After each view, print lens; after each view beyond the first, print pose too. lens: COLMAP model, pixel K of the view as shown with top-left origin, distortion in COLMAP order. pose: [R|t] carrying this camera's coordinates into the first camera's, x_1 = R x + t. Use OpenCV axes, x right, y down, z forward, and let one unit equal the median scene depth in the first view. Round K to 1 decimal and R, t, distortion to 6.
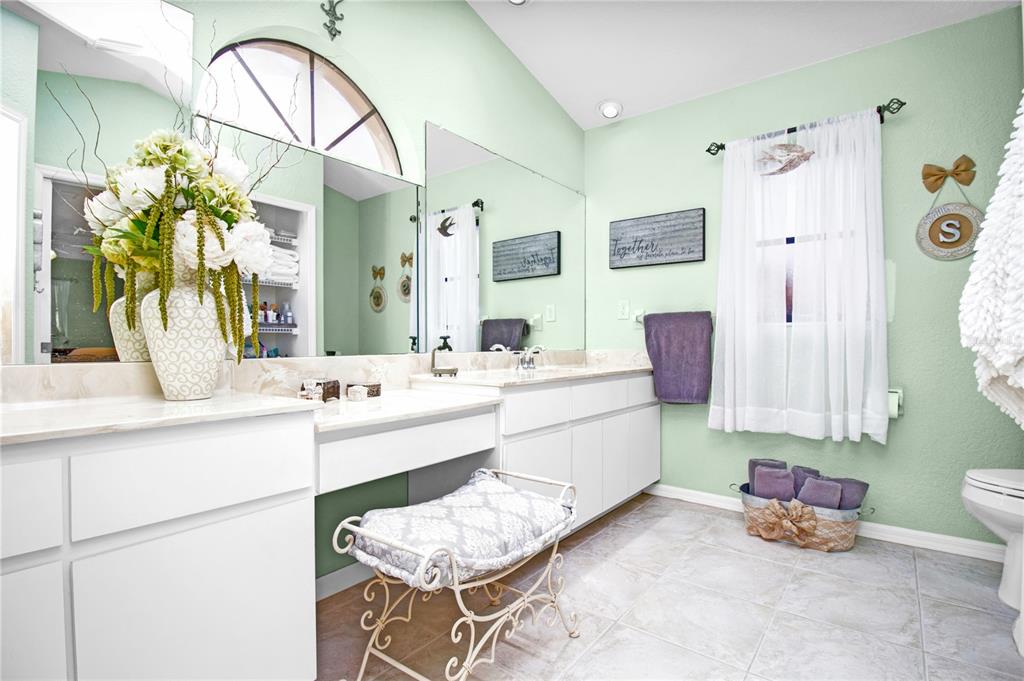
lens RADIAL K [[500.7, 0, 515.3], [0, 500.7, 341.7], [0, 0, 1]] dist [0.012232, -0.017910]
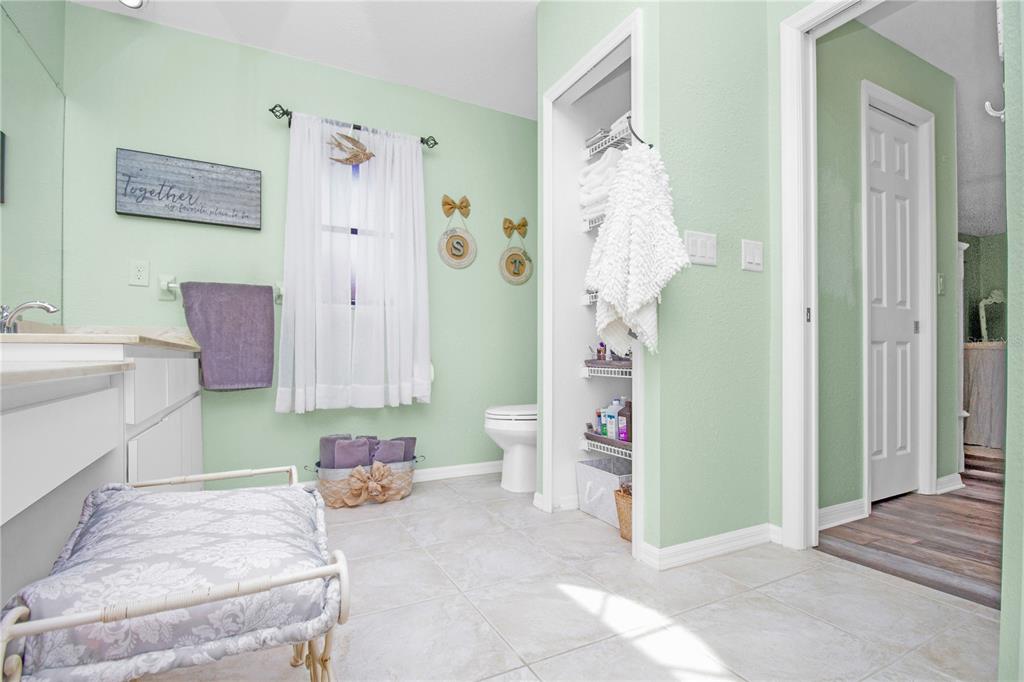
lens RADIAL K [[481.7, 0, 530.1], [0, 481.7, 353.5], [0, 0, 1]] dist [0.001434, 0.000128]
pose [[0.409538, 0.003927, 0.912285, -0.266336], [-0.001562, 0.999992, -0.003603, 0.077688], [-0.912292, 0.000050, 0.409541, 0.249058]]
